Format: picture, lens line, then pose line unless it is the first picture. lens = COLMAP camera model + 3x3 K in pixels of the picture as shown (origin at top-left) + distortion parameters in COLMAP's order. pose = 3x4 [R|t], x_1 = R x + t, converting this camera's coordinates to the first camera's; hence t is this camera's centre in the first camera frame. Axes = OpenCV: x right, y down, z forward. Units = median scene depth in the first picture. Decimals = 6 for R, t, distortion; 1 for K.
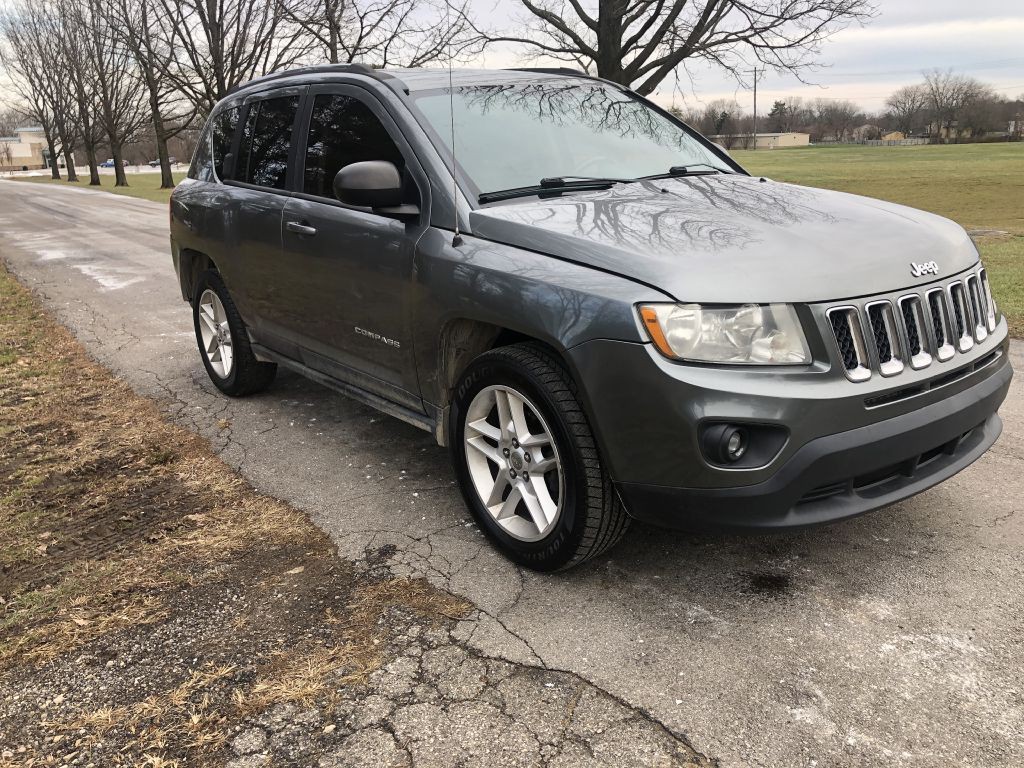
lens RADIAL K [[834.0, 0, 509.4], [0, 834.0, 381.2], [0, 0, 1]] dist [0.040079, -0.038475]
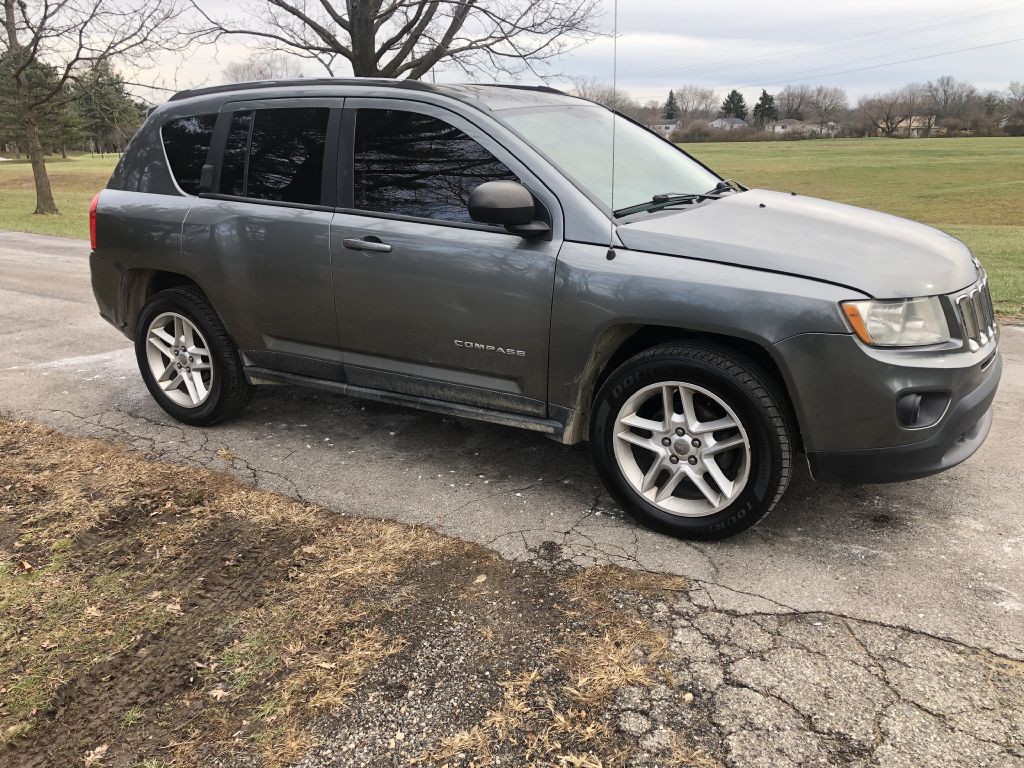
lens RADIAL K [[834.0, 0, 503.4], [0, 834.0, 382.6], [0, 0, 1]] dist [0.040079, -0.038475]
pose [[0.931116, -0.090470, 0.353324, -0.566774], [0.087958, 0.995854, 0.023196, -0.036283], [-0.353958, 0.009479, 0.935213, 0.025546]]
